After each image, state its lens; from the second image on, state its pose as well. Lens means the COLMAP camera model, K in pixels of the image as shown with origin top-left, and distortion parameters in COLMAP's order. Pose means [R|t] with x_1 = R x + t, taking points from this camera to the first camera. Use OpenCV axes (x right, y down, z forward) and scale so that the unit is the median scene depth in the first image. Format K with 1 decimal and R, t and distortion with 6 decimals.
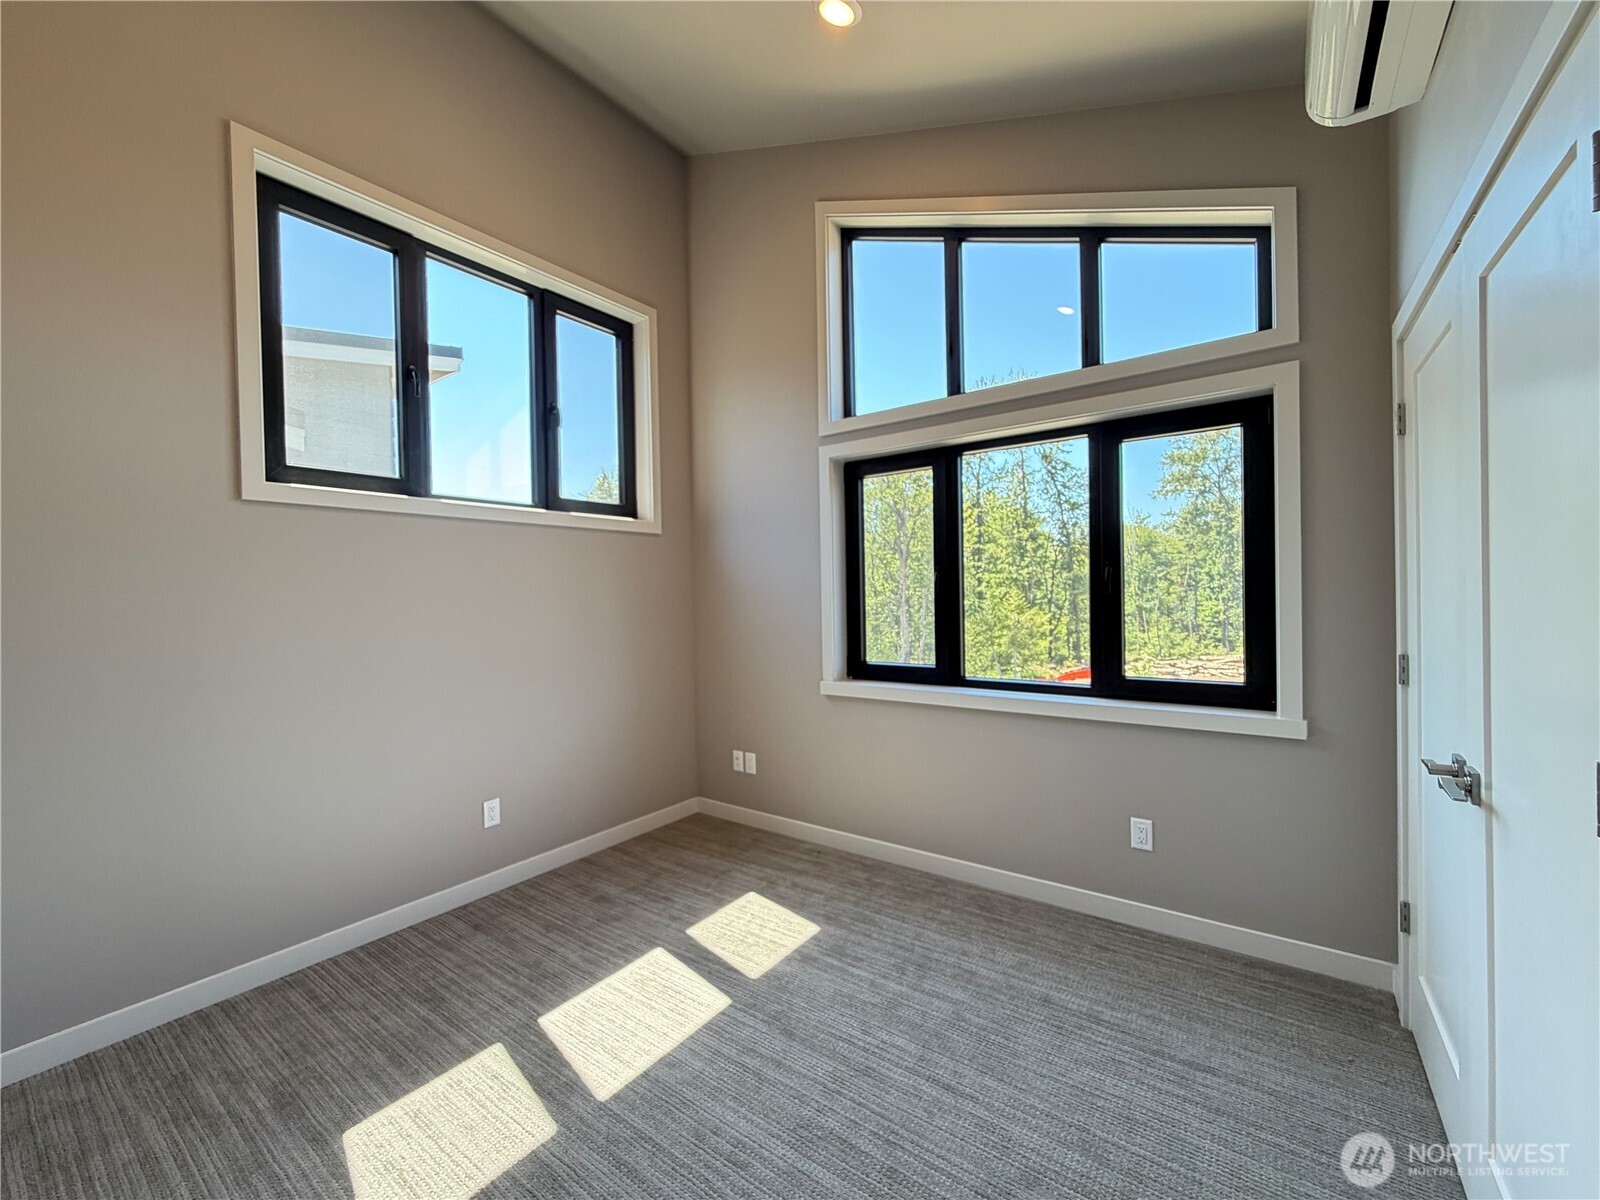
lens RADIAL K [[641.2, 0, 798.4], [0, 641.2, 596.8], [0, 0, 1]] dist [-0.000242, -0.000104]
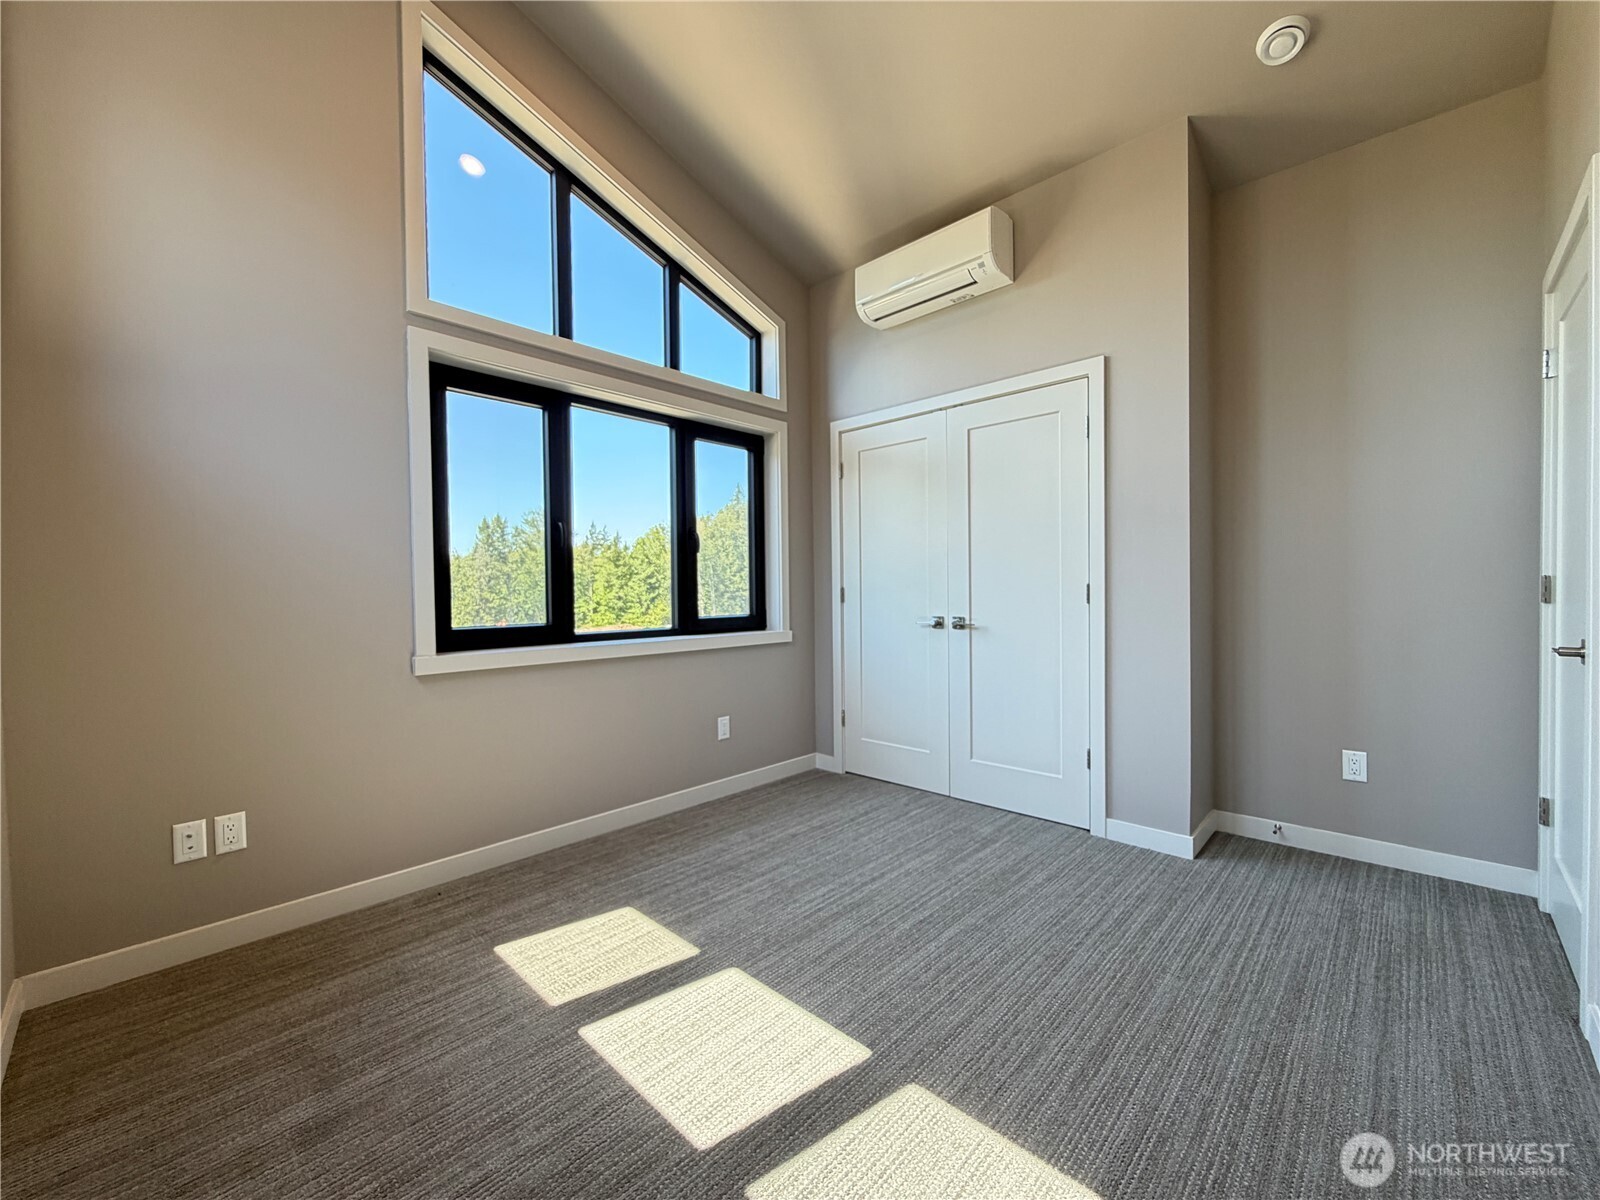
lens RADIAL K [[644.2, 0, 793.9], [0, 644.2, 602.4], [0, 0, 1]] dist [0.001689, -0.000026]
pose [[0.131147, 0.001743, 0.991361, -0.754978], [0.011719, 0.999926, -0.003308, 0.098093], [-0.991294, 0.012051, 0.131117, 0.615960]]
